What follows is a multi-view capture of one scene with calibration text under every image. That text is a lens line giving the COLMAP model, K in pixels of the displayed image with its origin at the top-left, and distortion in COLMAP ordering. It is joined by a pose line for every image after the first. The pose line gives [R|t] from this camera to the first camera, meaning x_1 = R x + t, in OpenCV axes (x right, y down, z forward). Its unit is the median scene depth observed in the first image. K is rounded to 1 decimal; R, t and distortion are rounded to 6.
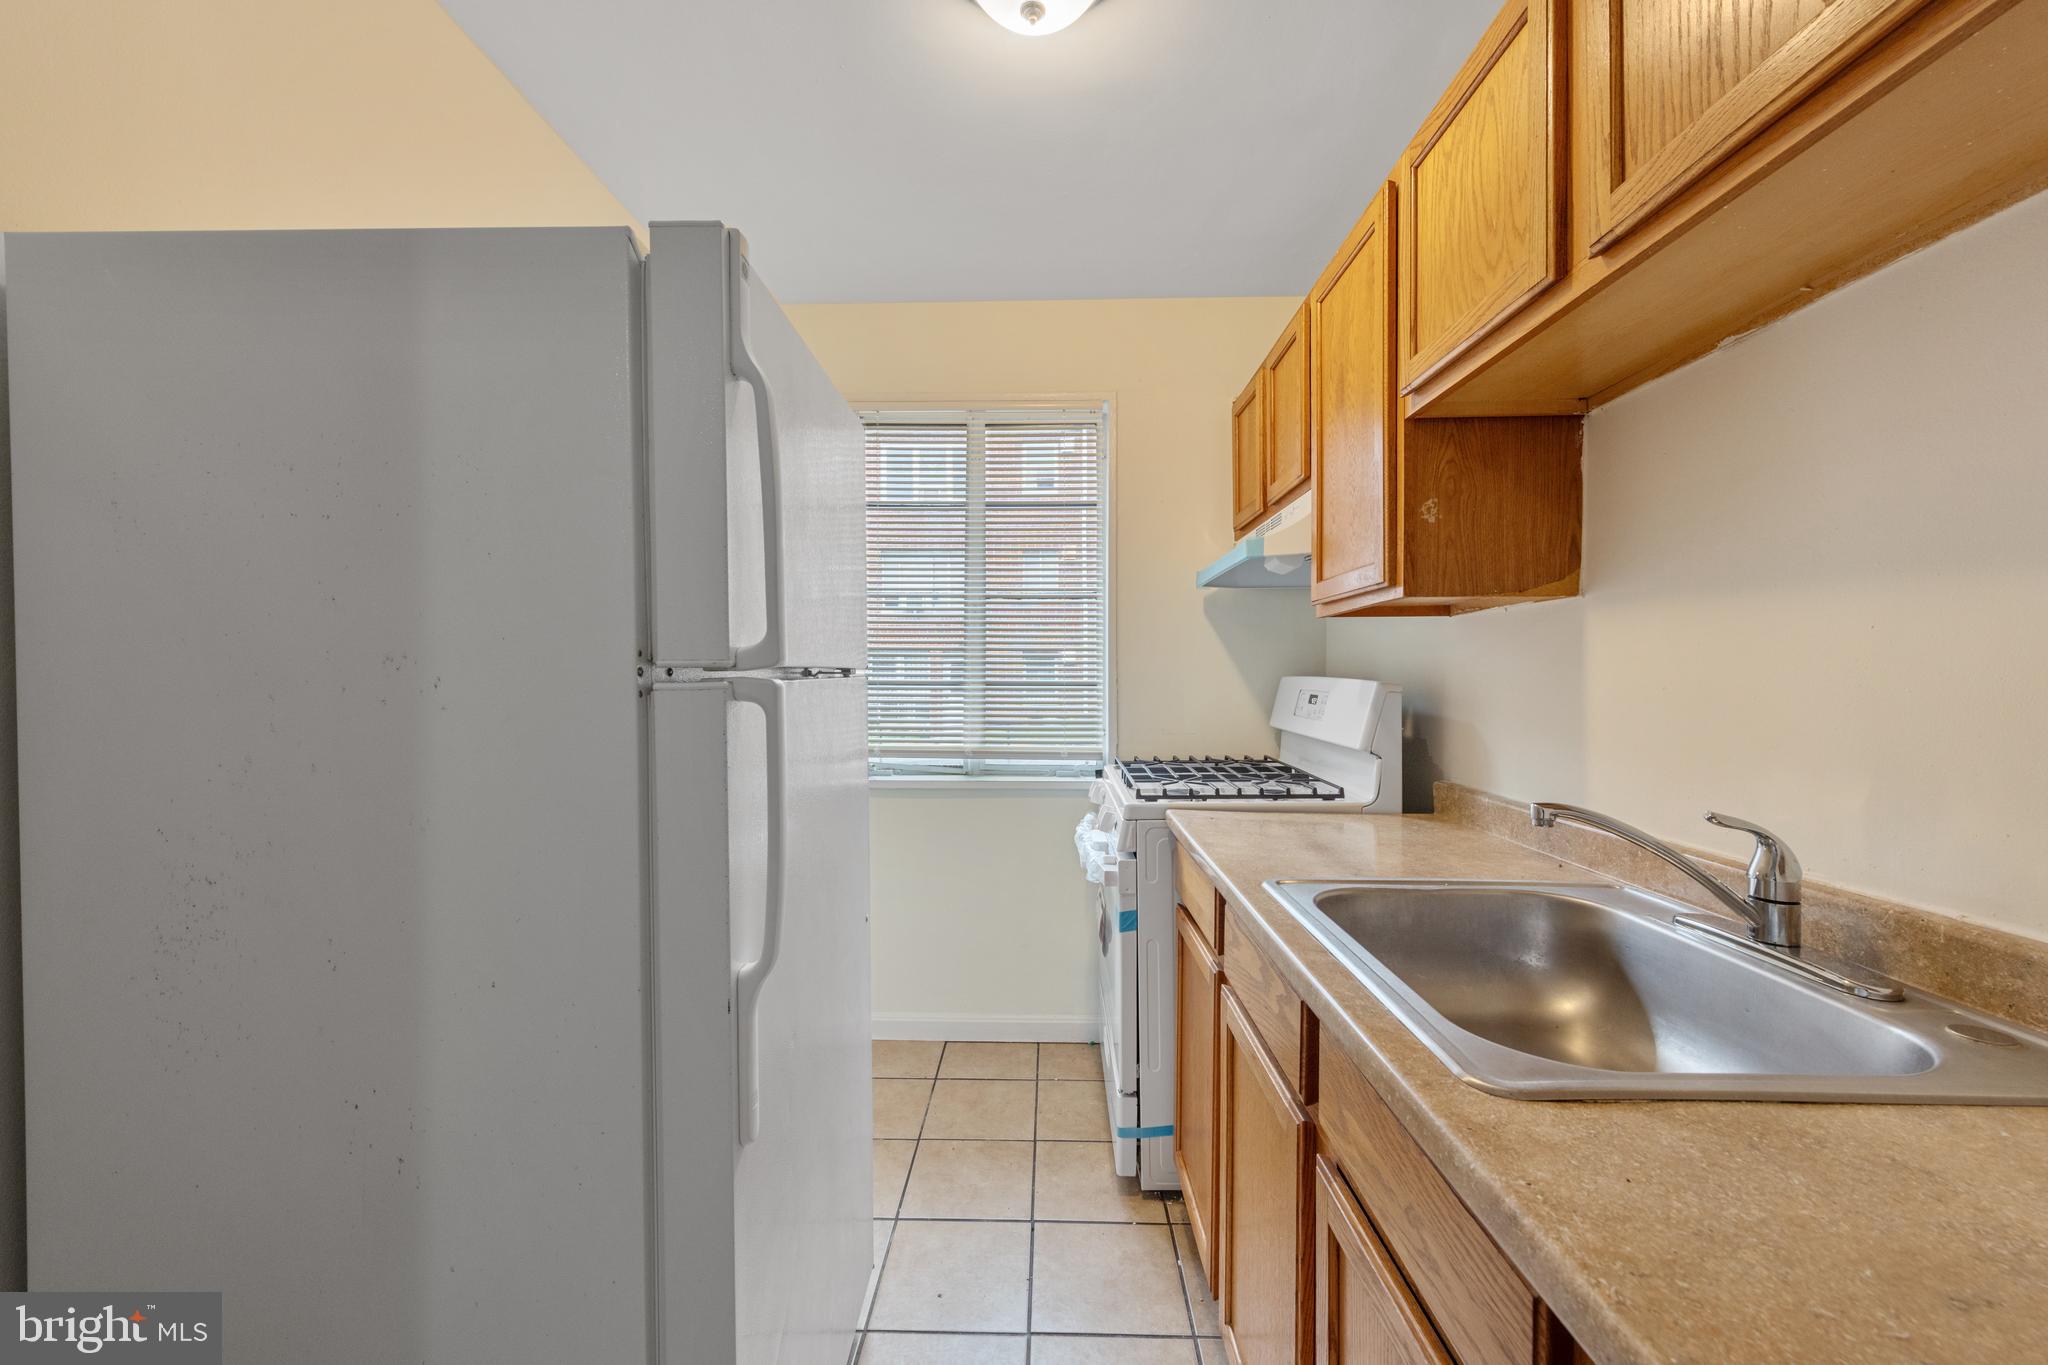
lens RADIAL K [[792.0, 0, 1026.1], [0, 792.0, 678.5], [0, 0, 1]] dist [0.002477, 0.000555]
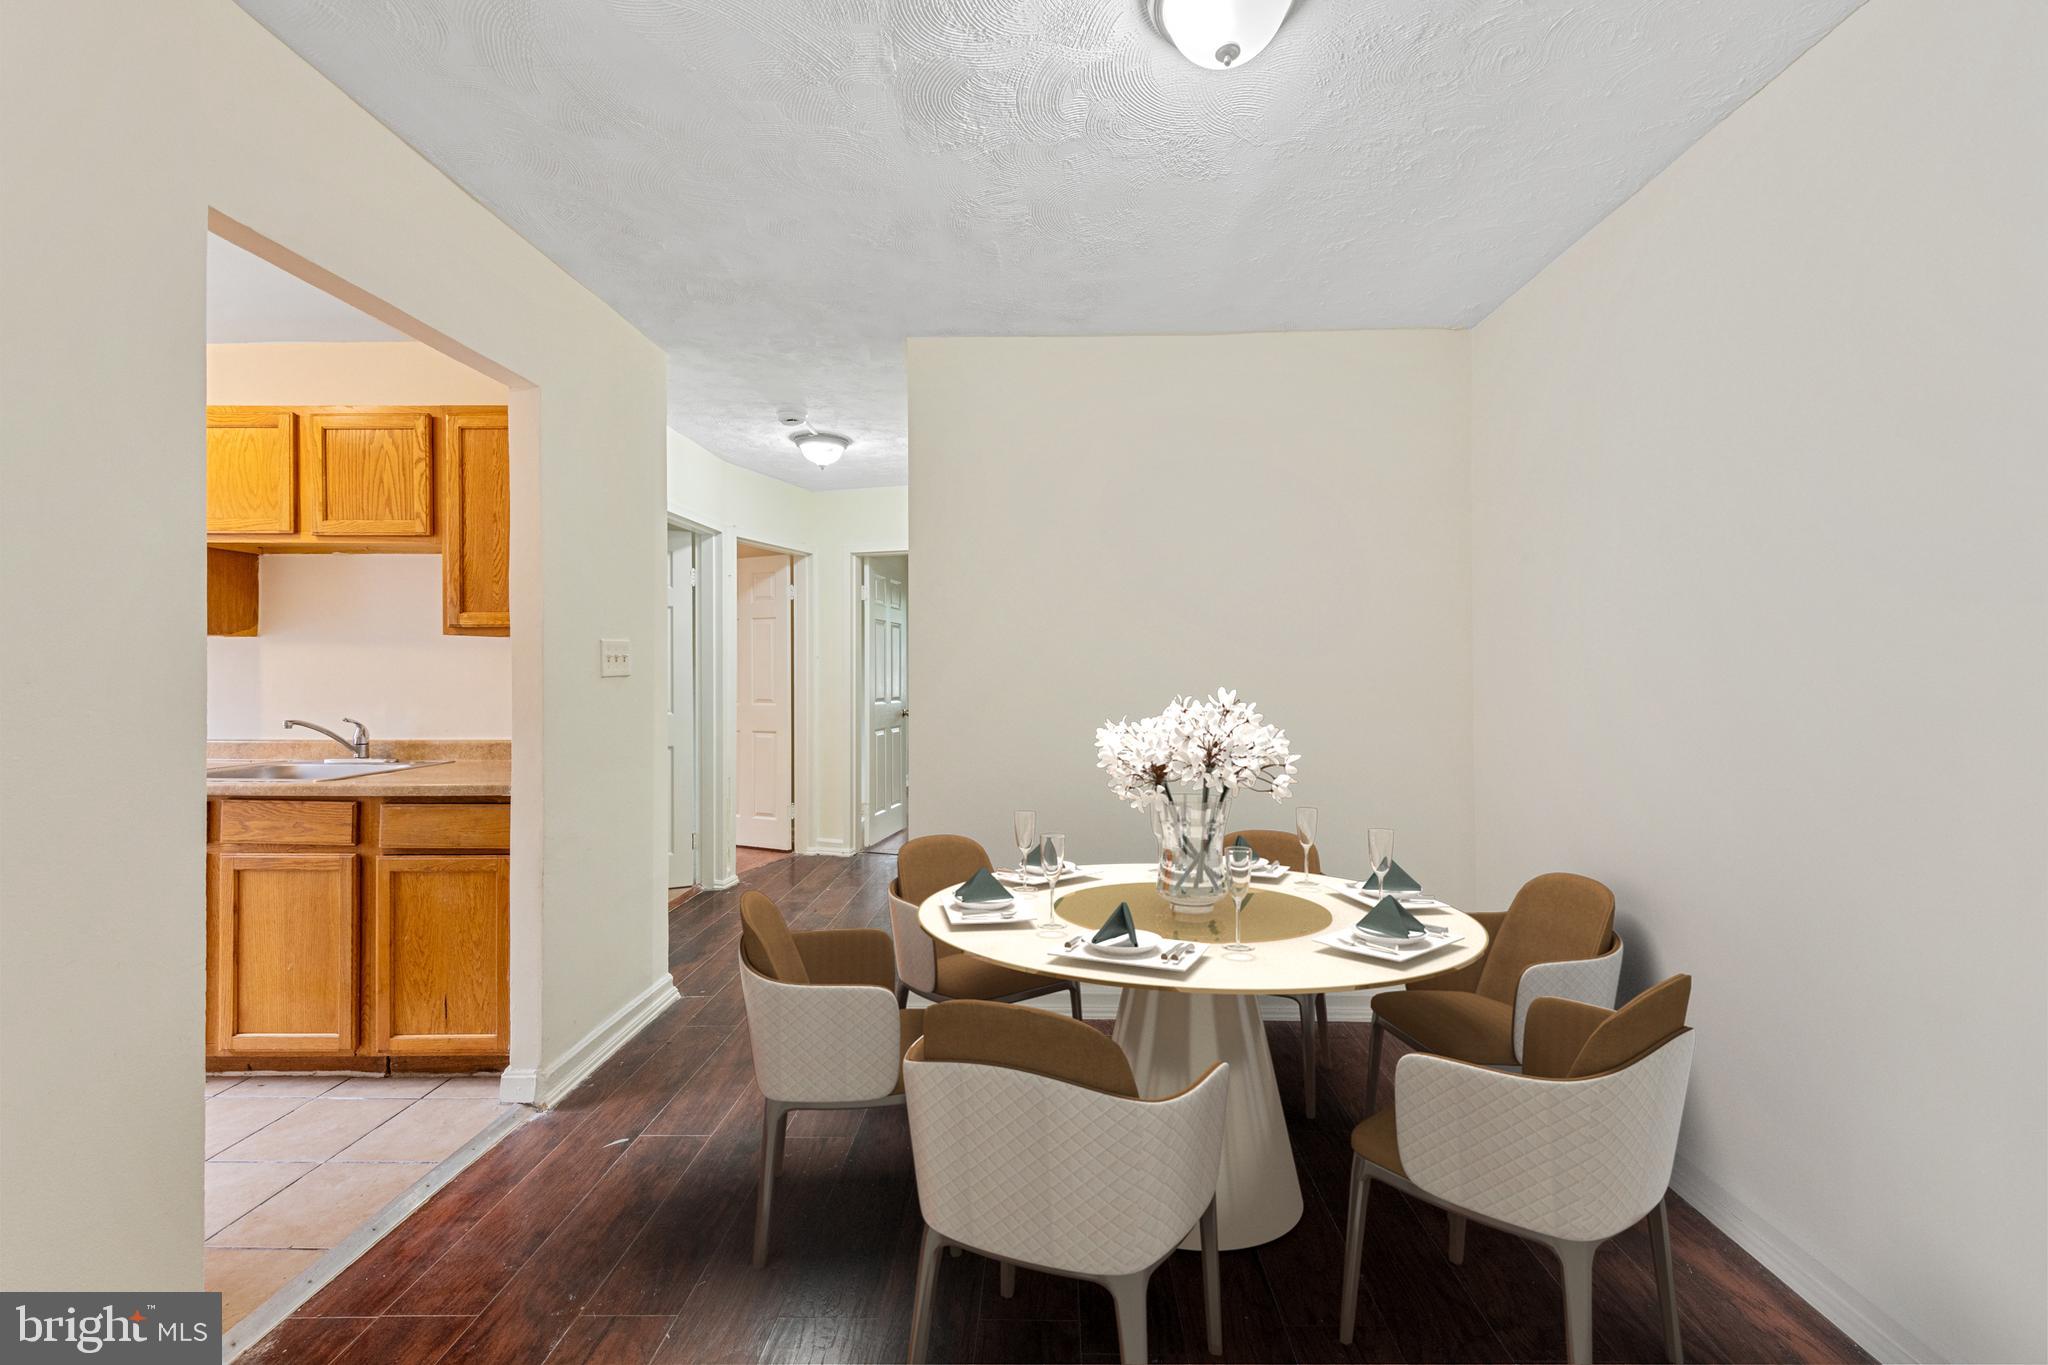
lens RADIAL K [[792.0, 0, 1036.9], [0, 792.0, 674.8], [0, 0, 1]] dist [0.002477, 0.000555]
pose [[-0.012537, 0.004452, 0.999912, -2.254112], [0.003854, 0.999983, -0.004404, 0.022906], [-0.999914, 0.003798, -0.012554, -1.654033]]
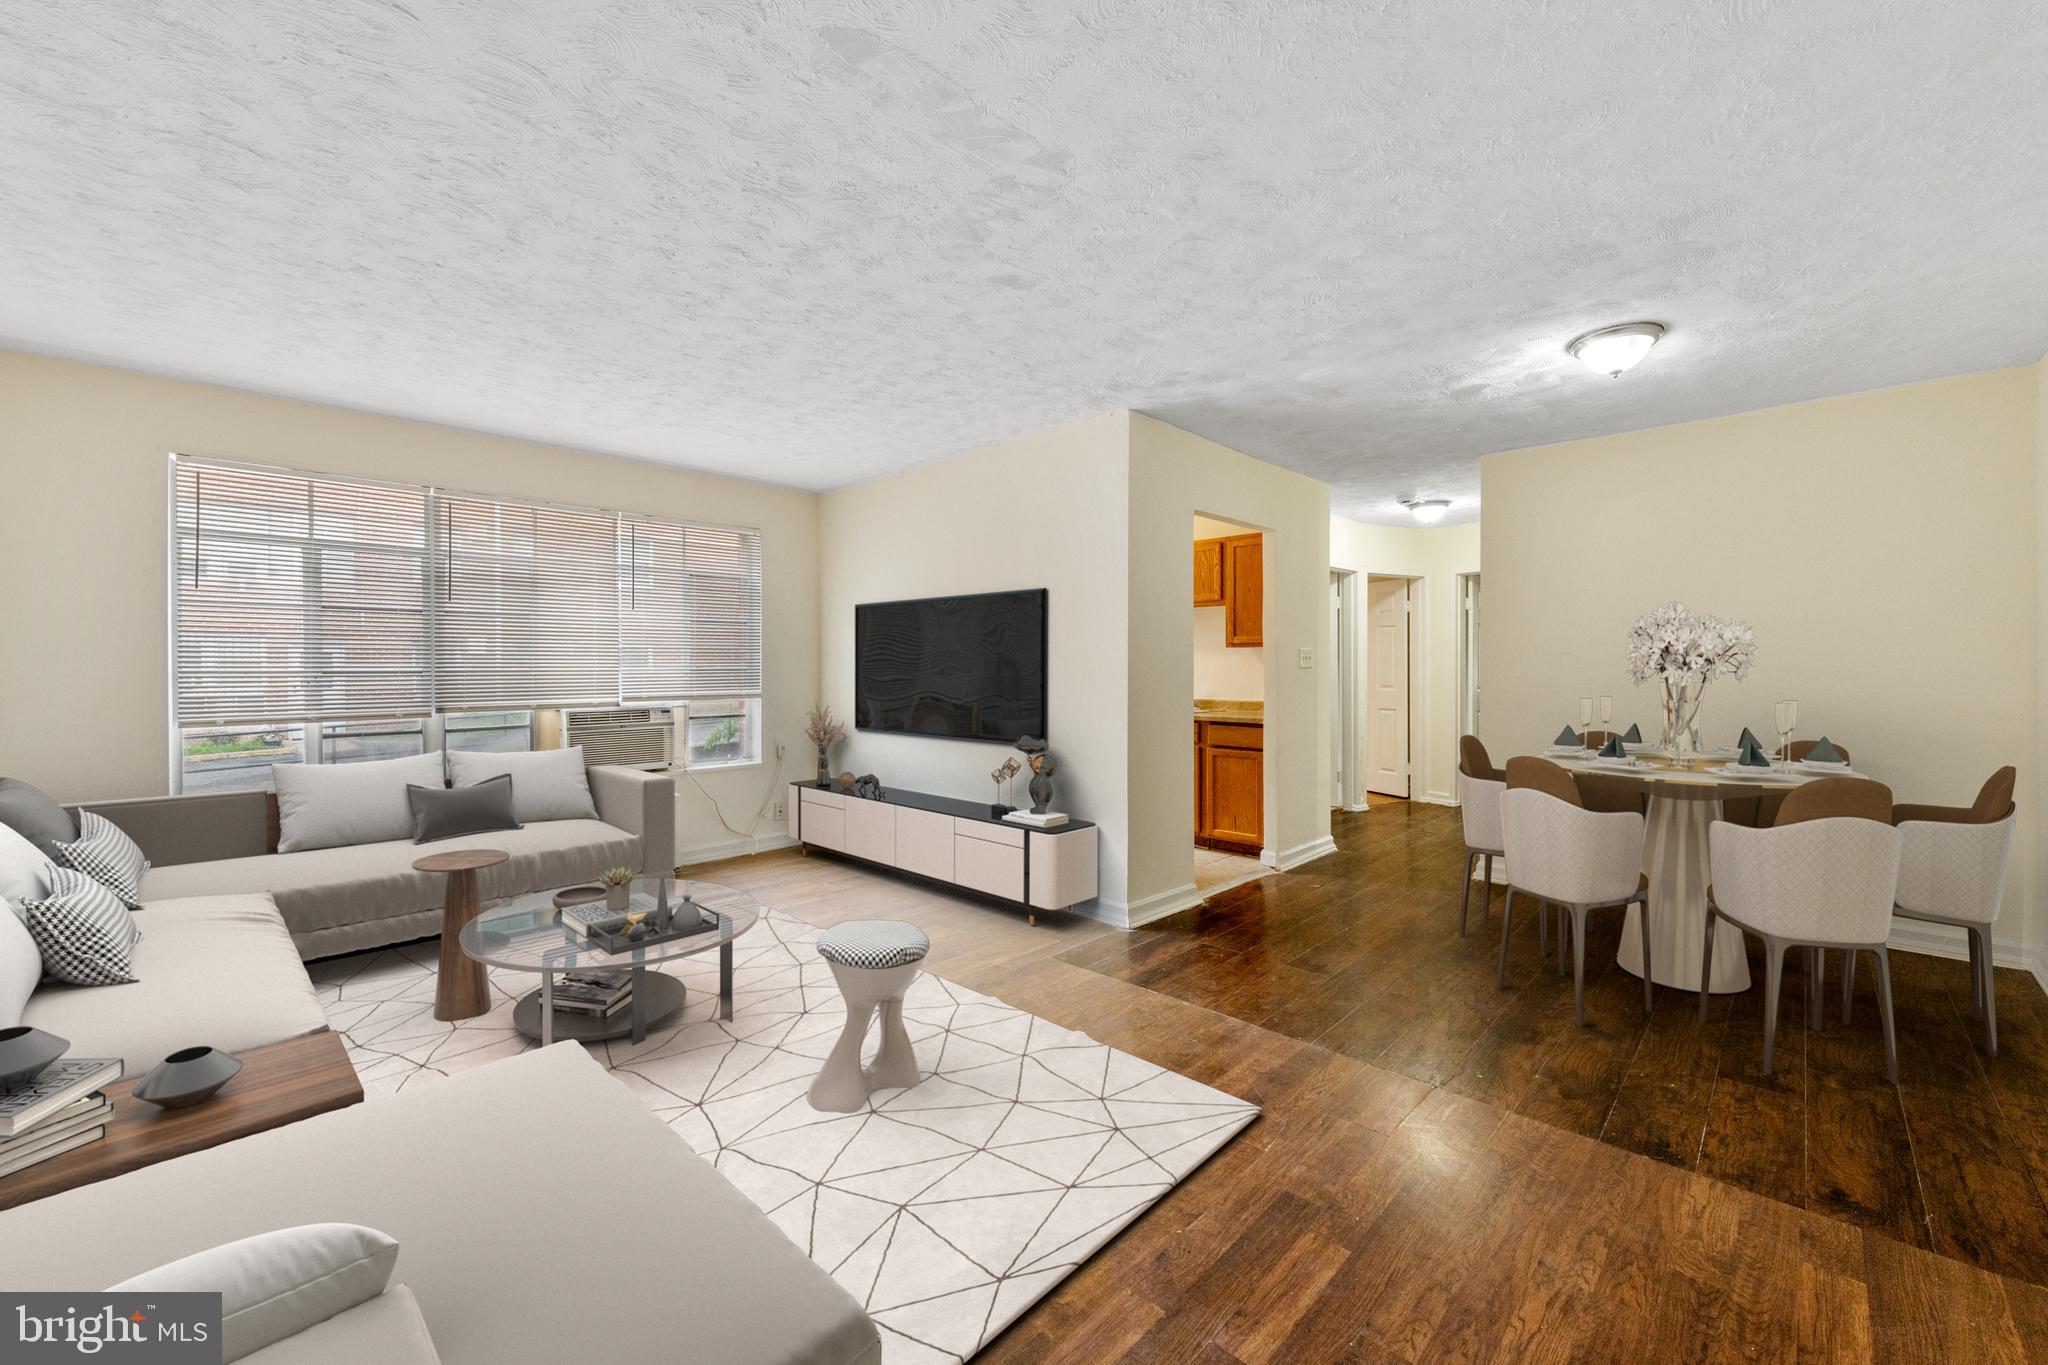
lens RADIAL K [[792.0, 0, 1027.2], [0, 792.0, 679.9], [0, 0, 1]] dist [0.002477, 0.000555]
pose [[0.677318, -0.006331, 0.735663, -5.116948], [0.002585, 0.999977, 0.006225, 0.064787], [-0.735685, -0.002314, 0.677319, -2.586941]]
